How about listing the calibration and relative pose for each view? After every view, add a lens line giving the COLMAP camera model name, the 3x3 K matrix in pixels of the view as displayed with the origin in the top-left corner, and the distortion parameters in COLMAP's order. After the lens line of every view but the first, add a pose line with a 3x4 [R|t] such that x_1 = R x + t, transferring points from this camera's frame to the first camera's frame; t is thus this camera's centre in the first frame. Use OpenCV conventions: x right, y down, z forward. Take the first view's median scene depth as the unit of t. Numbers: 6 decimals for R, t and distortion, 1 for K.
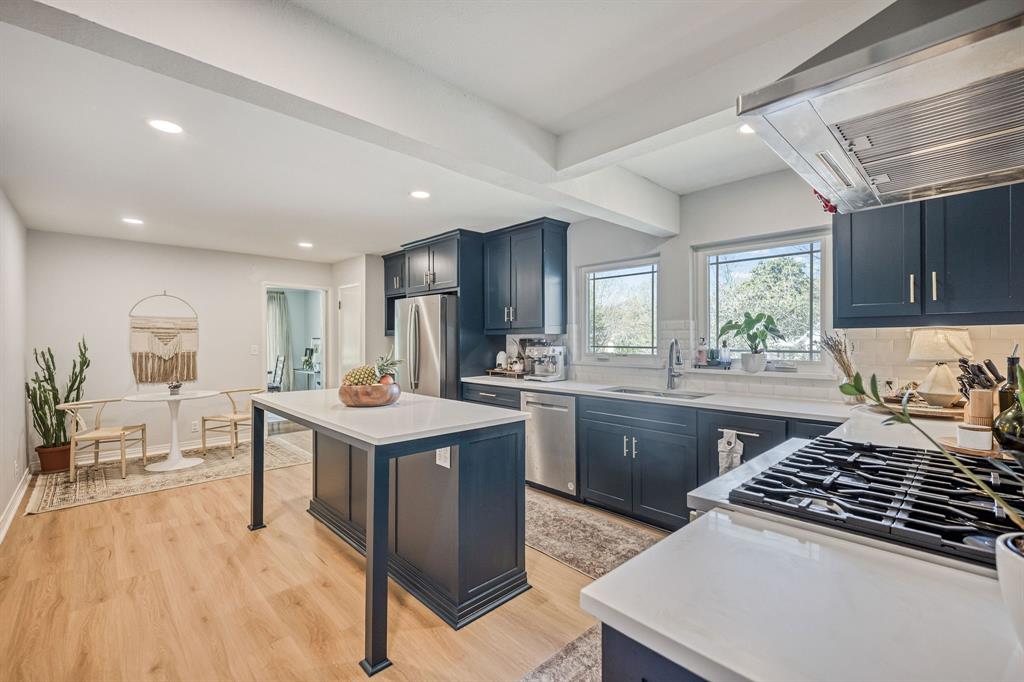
lens RADIAL K [[431.7, 0, 506.4], [0, 431.7, 348.6], [0, 0, 1]] dist [-0.011916, 0.001281]
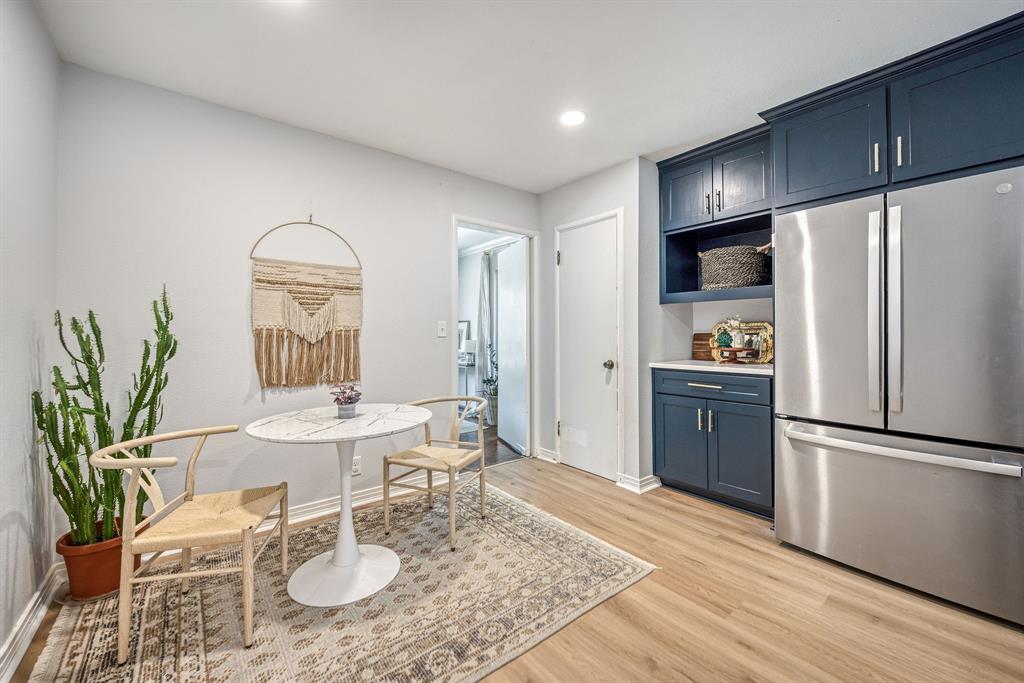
lens RADIAL K [[406.7, 0, 505.2], [0, 406.7, 332.4], [0, 0, 1]] dist [-0.007644, 0.000576]
pose [[0.994088, -0.003228, -0.108528, -0.593043], [0.000580, 0.999701, -0.024428, 0.029537], [0.108574, 0.024221, 0.993793, 0.622619]]
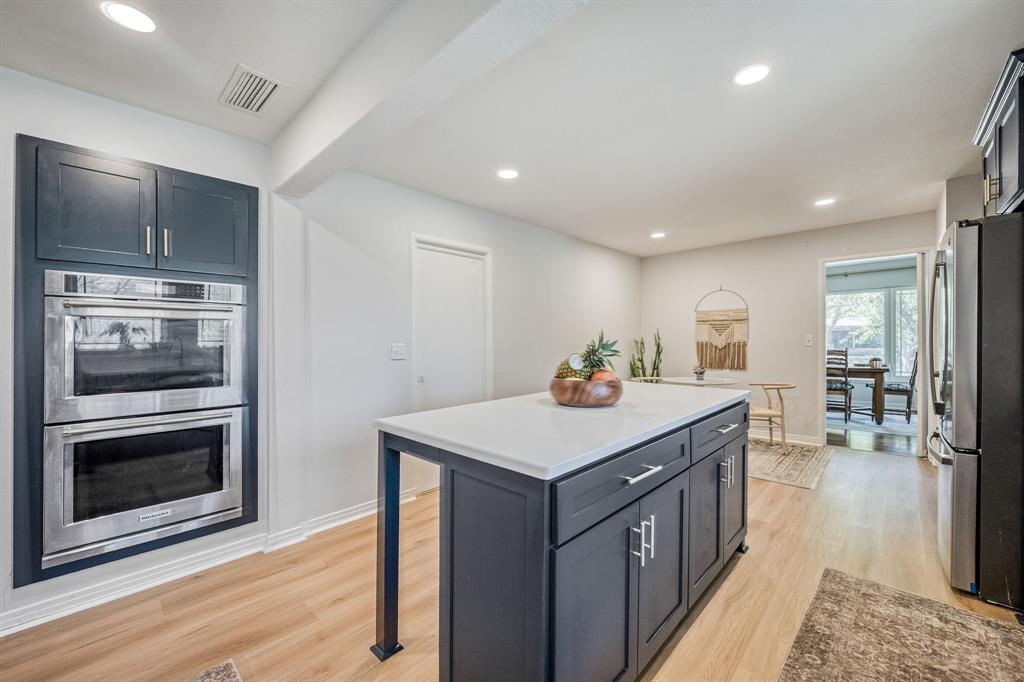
lens RADIAL K [[406.7, 0, 515.4], [0, 406.7, 338.4], [0, 0, 1]] dist [-0.007644, 0.000576]
pose [[0.042916, -0.000540, -0.999079, 0.267821], [-0.004331, 0.999990, -0.000726, 0.002882], [0.999069, 0.004358, 0.042913, 0.507923]]
